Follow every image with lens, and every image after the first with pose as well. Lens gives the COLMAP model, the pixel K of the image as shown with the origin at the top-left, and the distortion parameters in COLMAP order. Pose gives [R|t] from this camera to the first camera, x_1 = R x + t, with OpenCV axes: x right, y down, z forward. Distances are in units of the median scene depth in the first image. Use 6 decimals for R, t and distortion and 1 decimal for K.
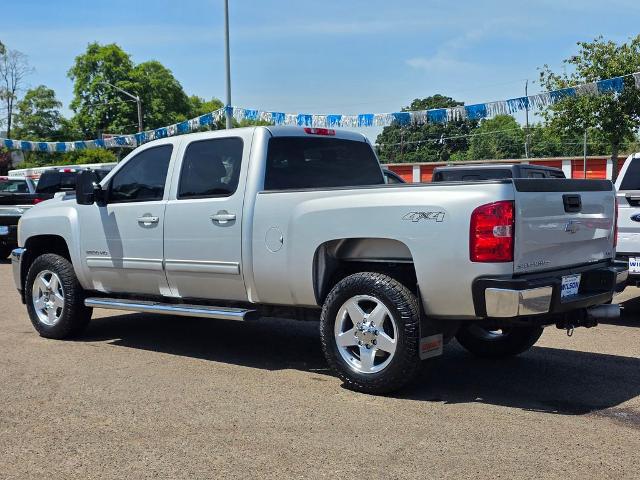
lens RADIAL K [[859.0, 0, 311.5], [0, 859.0, 241.2], [0, 0, 1]] dist [0.179987, -0.504801]
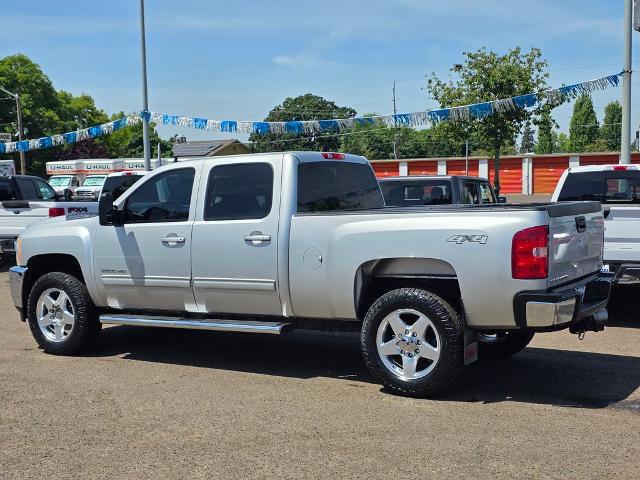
lens RADIAL K [[856.7, 0, 320.0], [0, 856.7, 240.0], [0, 0, 1]] dist [0.200170, -0.619075]
pose [[0.986736, -0.014904, 0.161645, -0.185226], [0.014434, 0.999887, 0.004081, -0.026555], [-0.161688, -0.001694, 0.986841, -0.064809]]
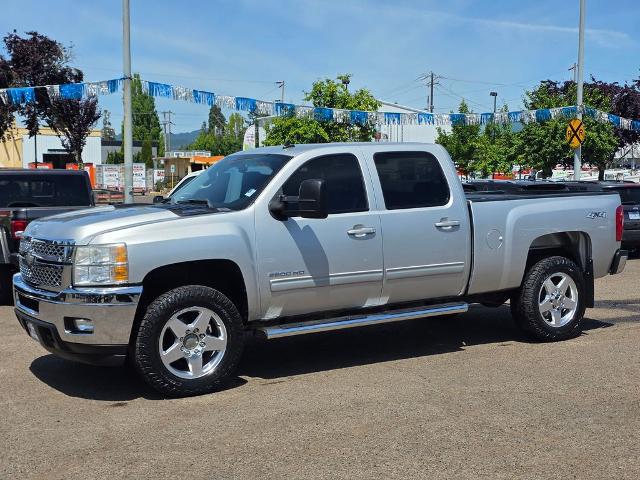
lens RADIAL K [[859.0, 0, 311.5], [0, 859.0, 241.2], [0, 0, 1]] dist [0.179987, -0.504801]
pose [[0.298636, -0.057820, 0.952614, -1.152640], [0.057920, 0.997421, 0.042382, -0.059136], [-0.952608, 0.042518, 0.301214, 0.773506]]
